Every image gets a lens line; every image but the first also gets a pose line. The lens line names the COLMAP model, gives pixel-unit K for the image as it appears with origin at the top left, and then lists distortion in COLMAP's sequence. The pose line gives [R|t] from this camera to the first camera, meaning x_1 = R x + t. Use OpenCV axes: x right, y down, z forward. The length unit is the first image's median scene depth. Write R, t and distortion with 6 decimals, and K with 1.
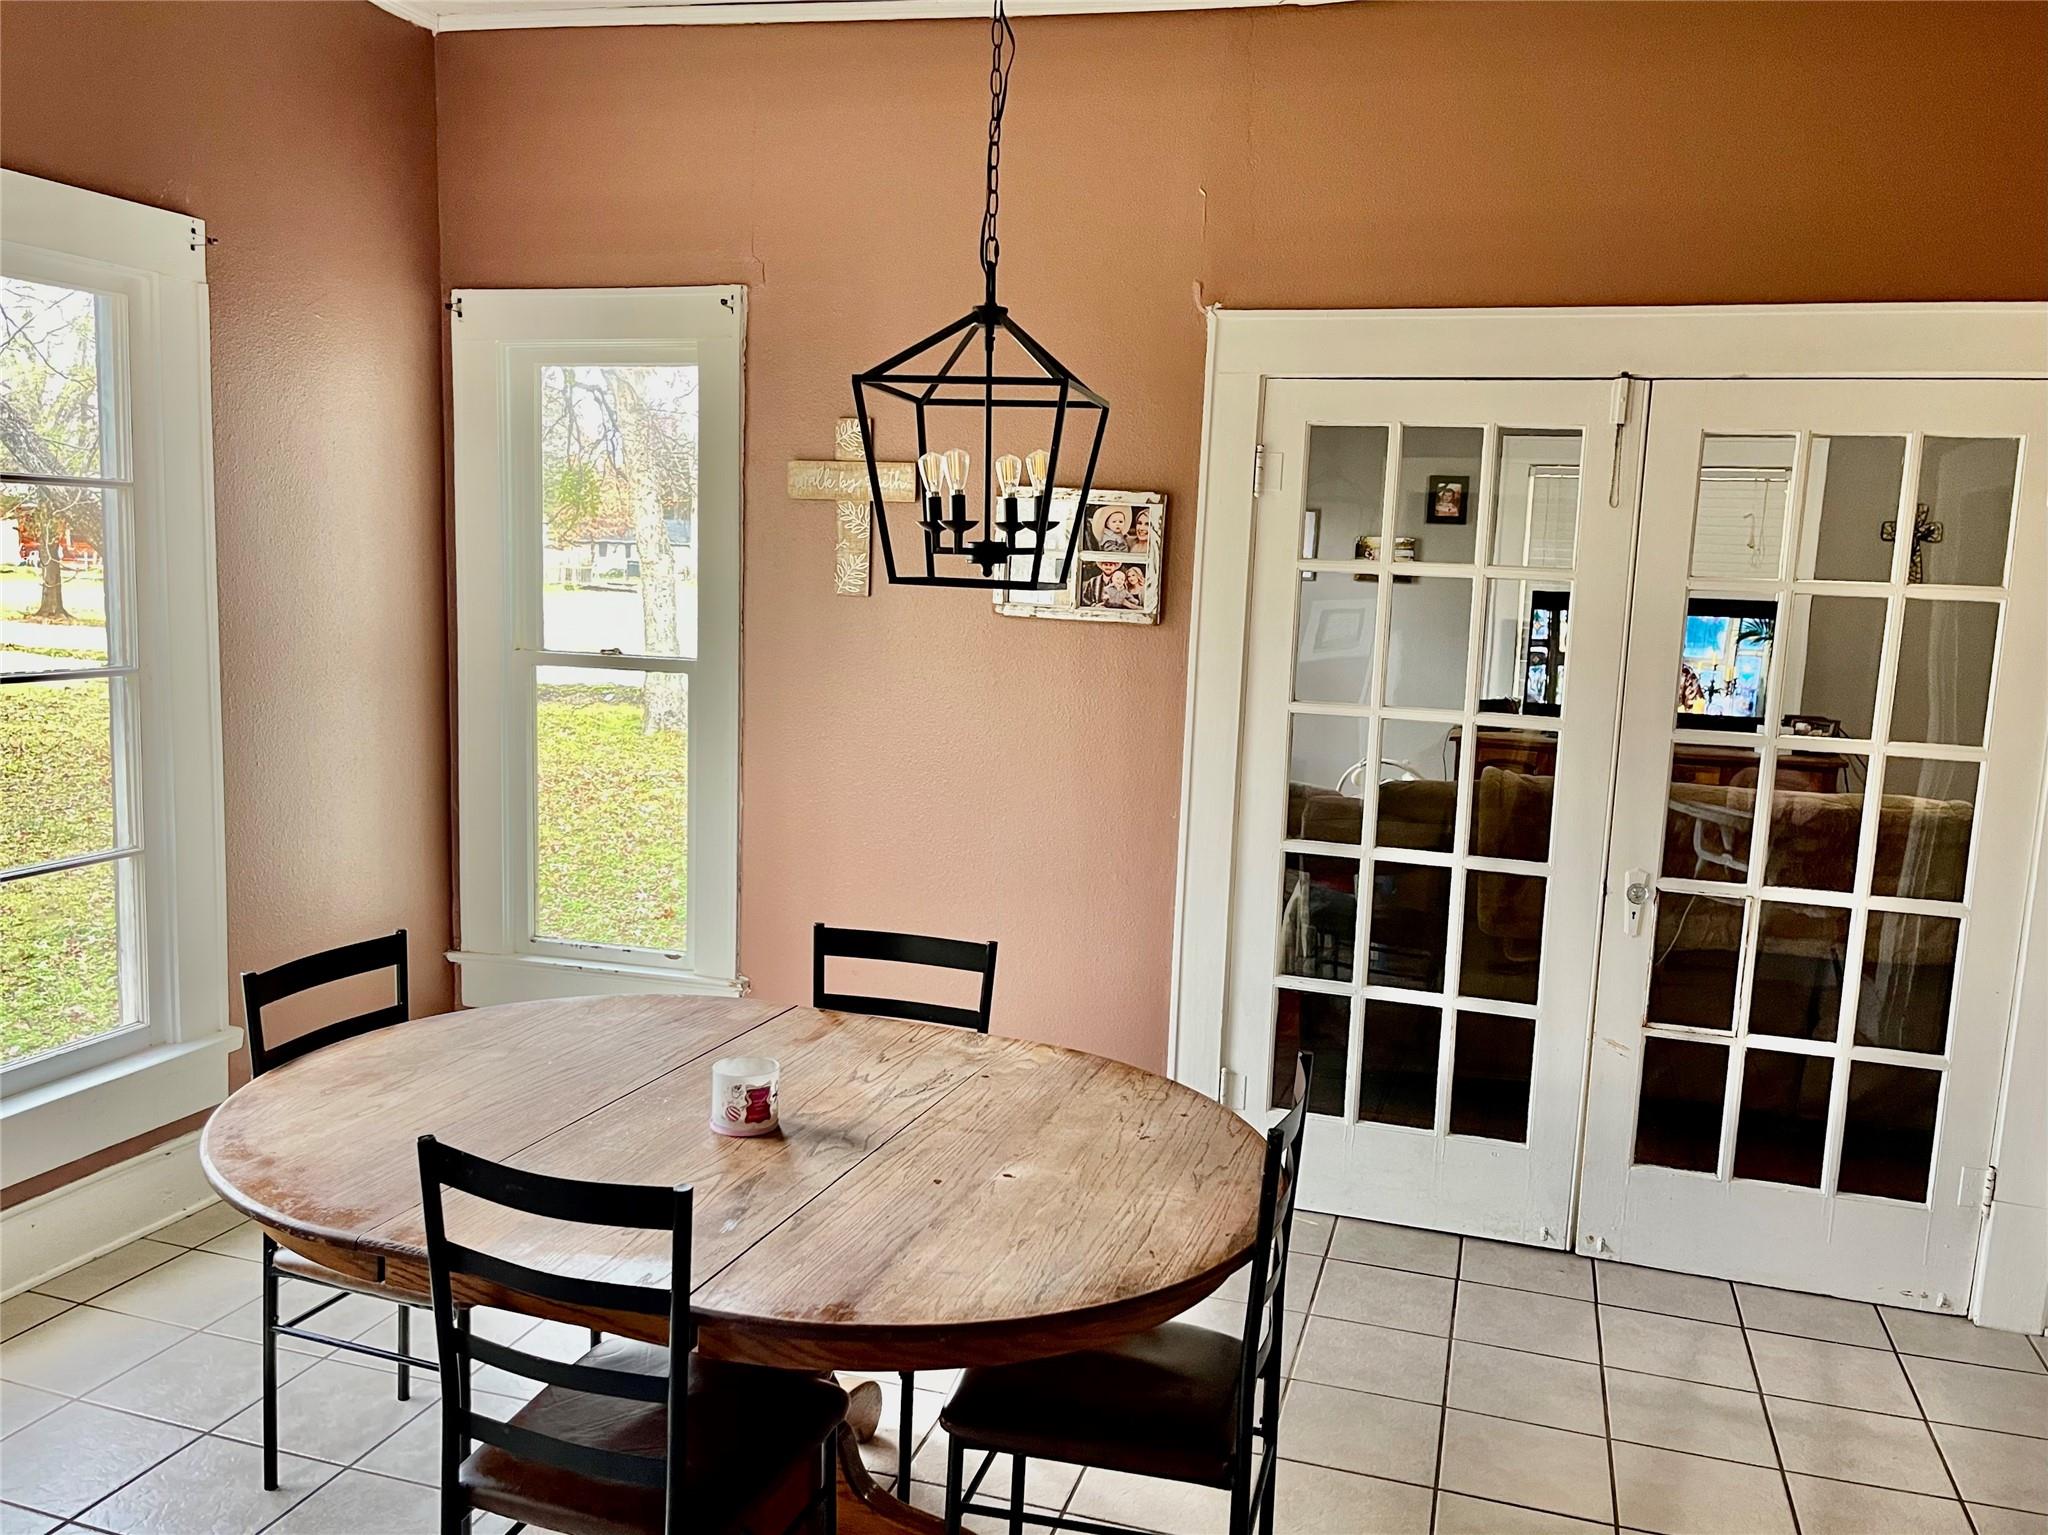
lens RADIAL K [[1666.4, 0, 1026.0], [0, 1666.4, 775.4], [0, 0, 1]] dist [0.022335, -0.021304]
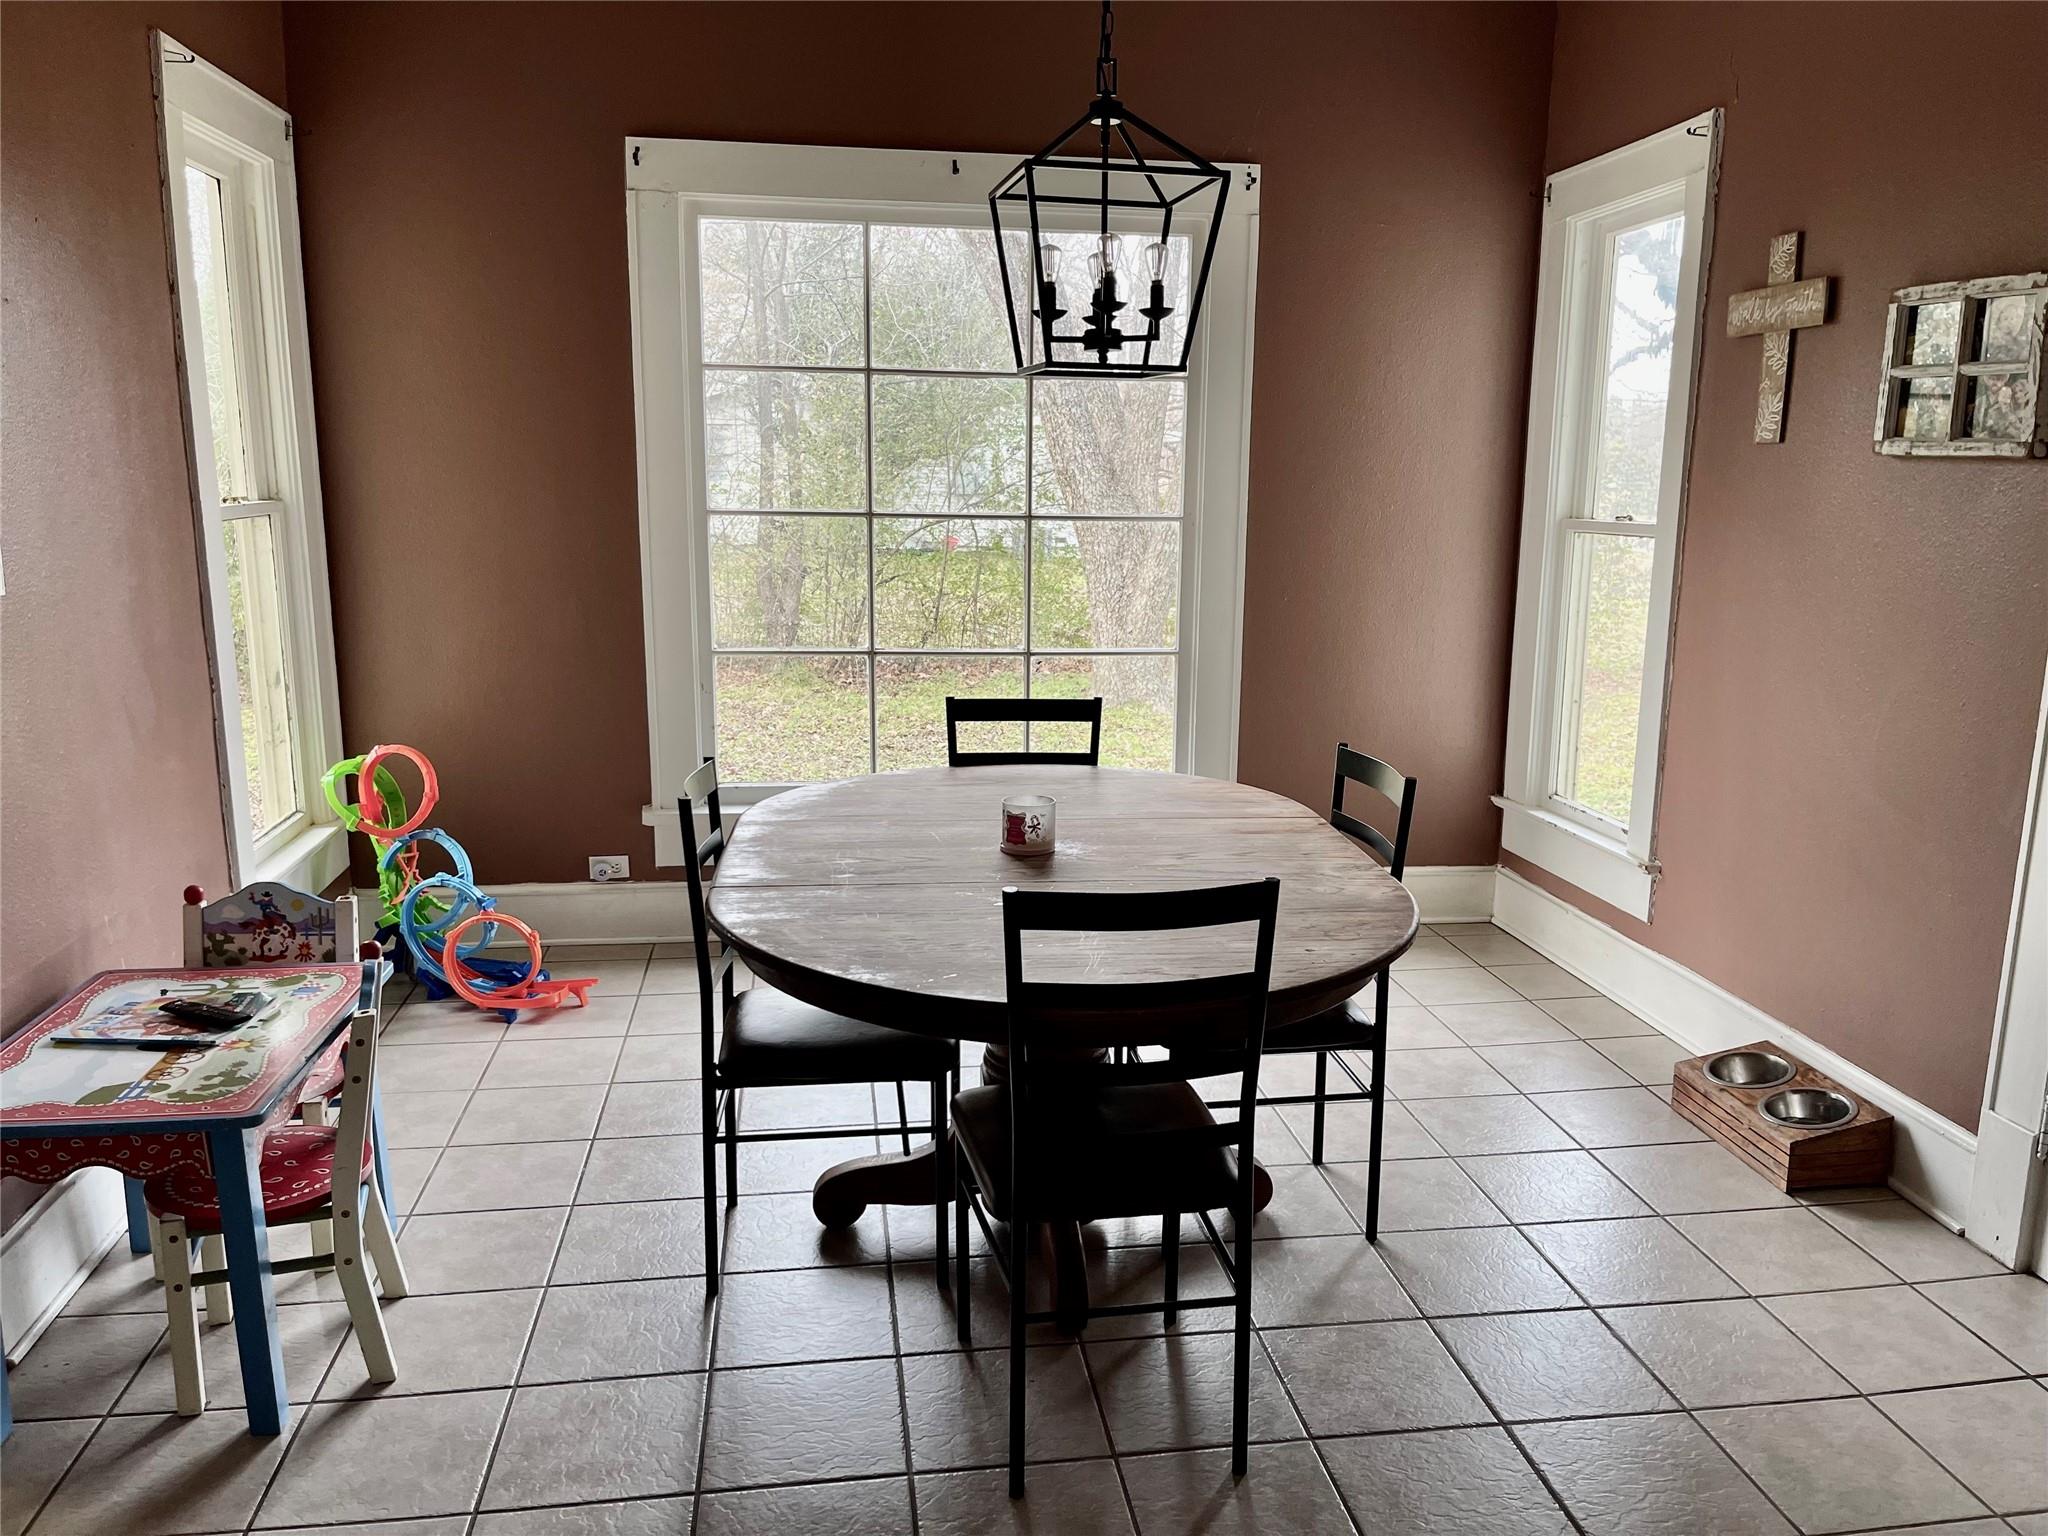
lens RADIAL K [[1563.0, 0, 1030.7], [0, 1563.0, 775.2], [0, 0, 1]] dist [0.065648, -0.085572]
pose [[0.410679, 0.141788, -0.900688, 0.548577], [-0.117076, 0.987858, 0.102128, 0.026445], [0.904232, 0.063507, 0.422293, 0.338521]]
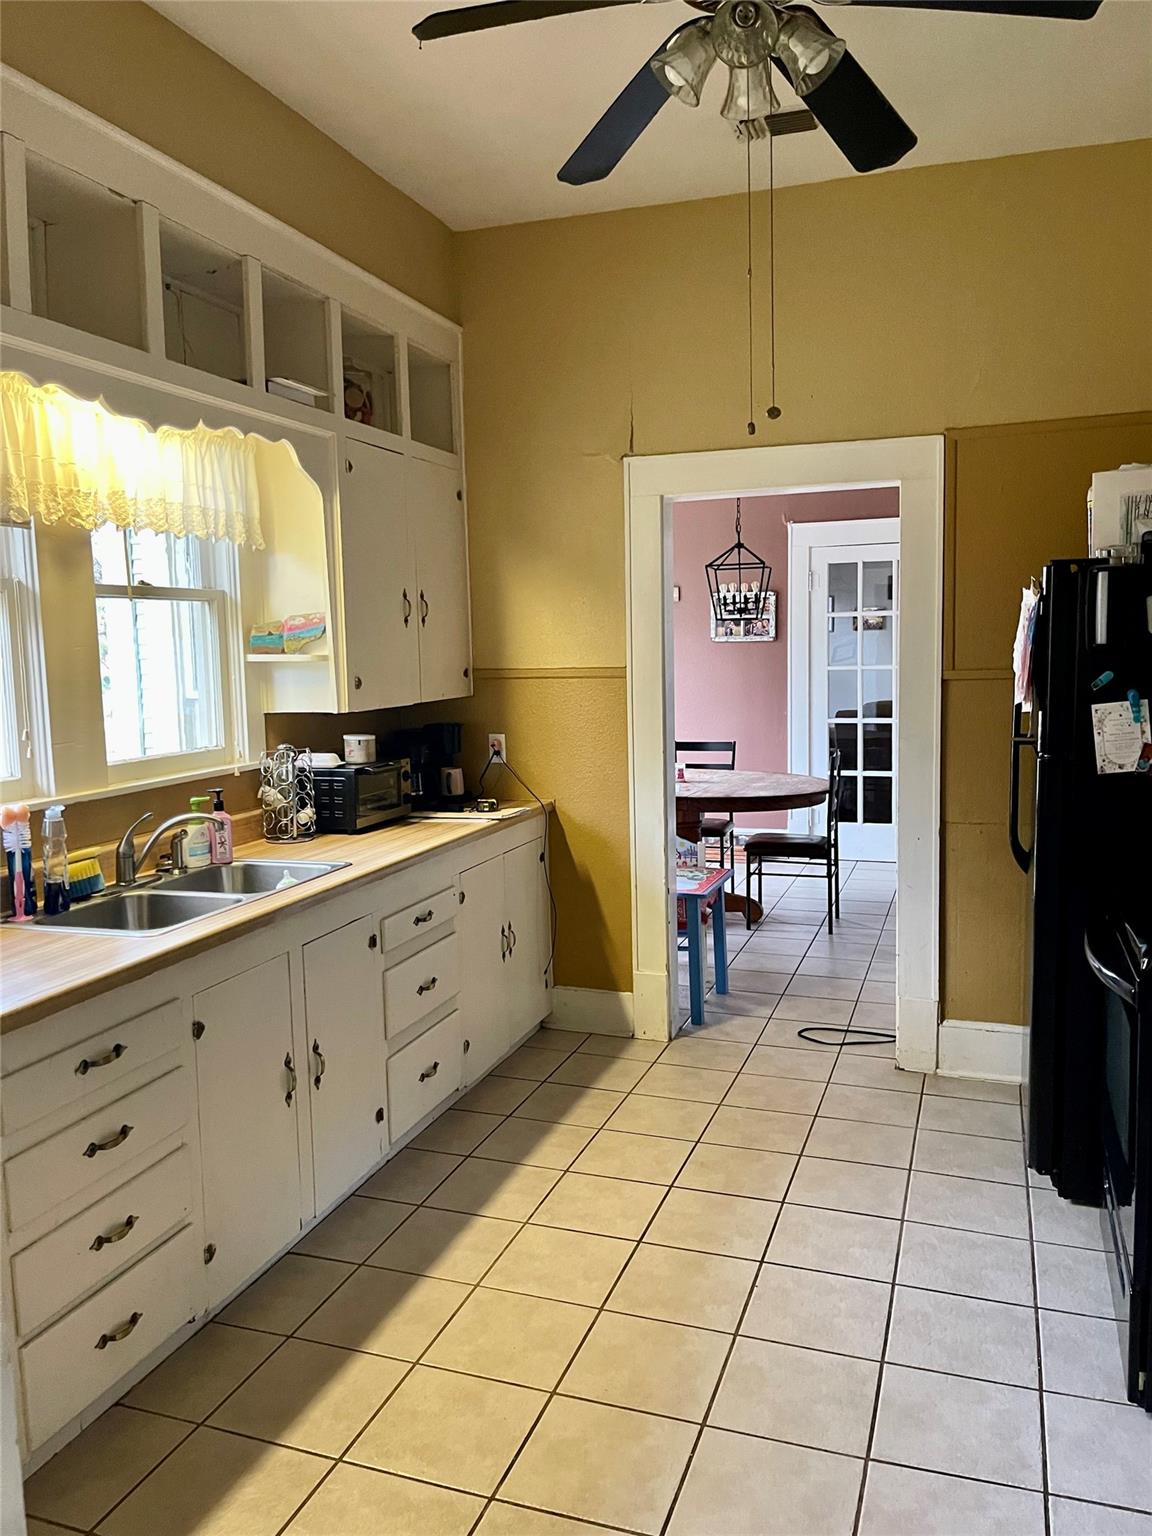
lens RADIAL K [[1172.3, 0, 573.2], [0, 1172.3, 761.4], [0, 0, 1]] dist [0.065648, -0.085572]
pose [[0.997048, -0.057090, -0.051338, -0.163628], [0.055351, 0.997865, -0.034675, 0.154880], [0.053208, 0.031731, 0.998079, -0.921834]]
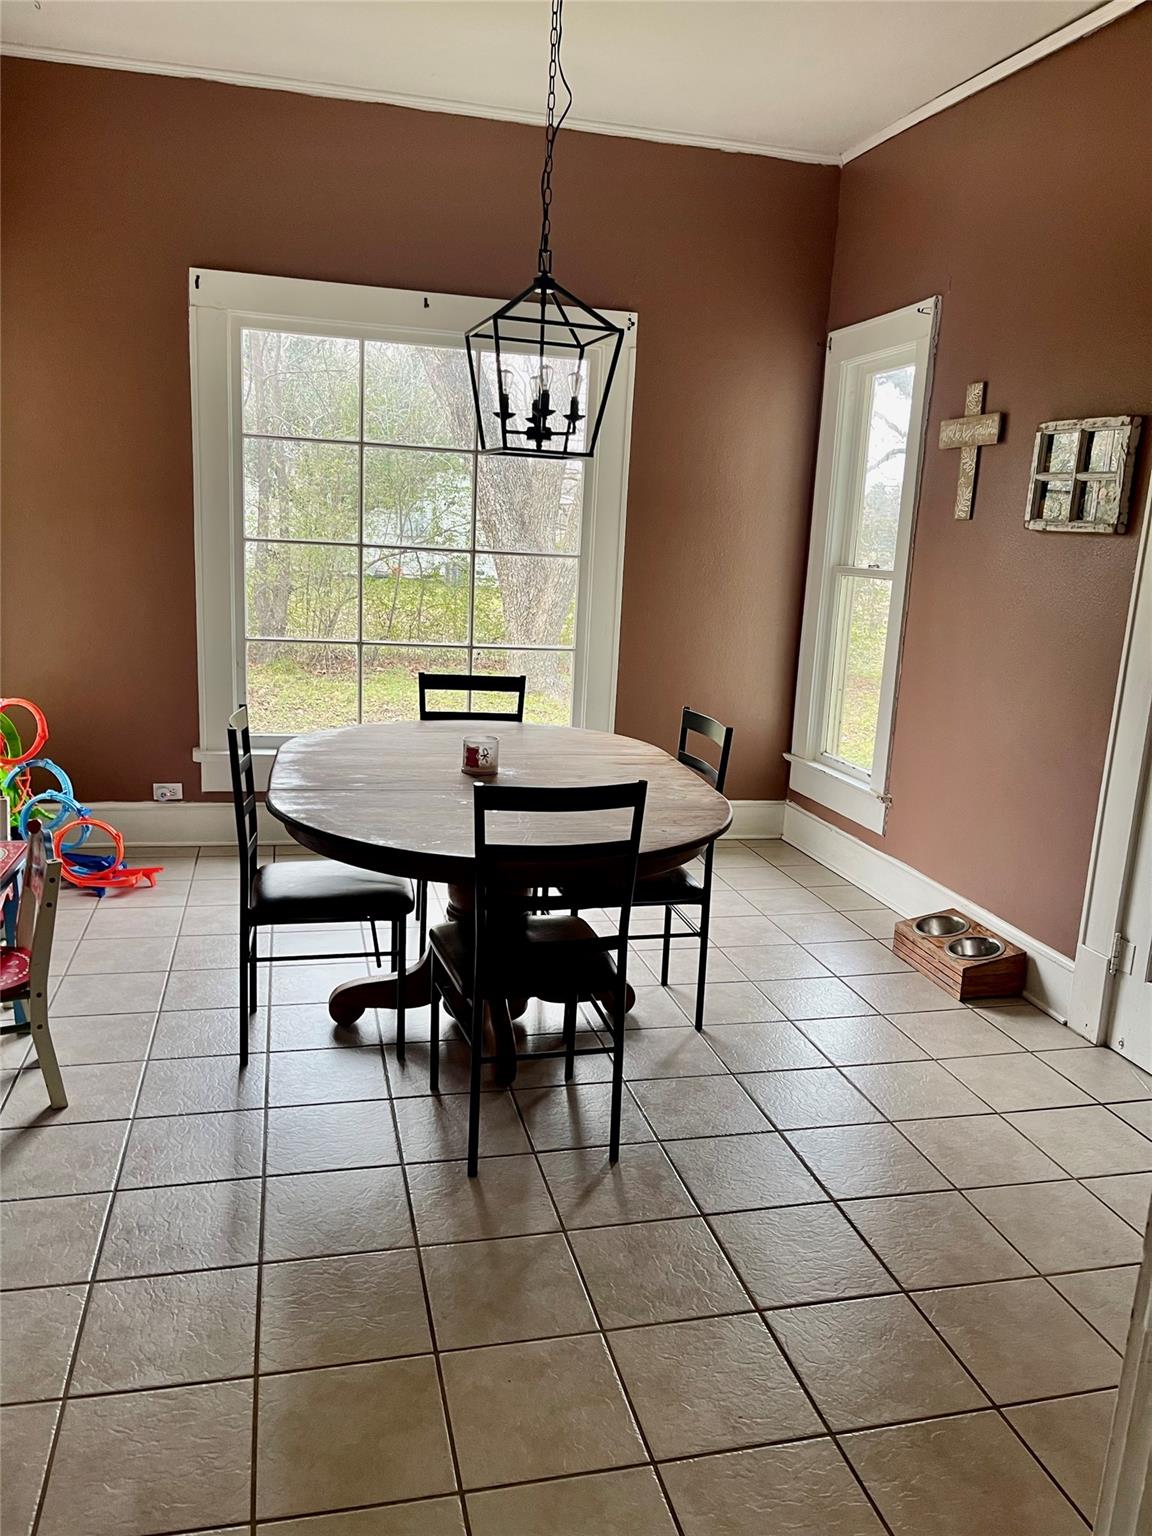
lens RADIAL K [[1172.3, 0, 573.5], [0, 1172.3, 769.4], [0, 0, 1]] dist [0.065648, -0.085572]
pose [[0.499113, 0.162390, -0.851185, 0.627431], [-0.144835, 0.984099, 0.102819, 0.040352], [0.854347, 0.071963, 0.514696, 0.280997]]
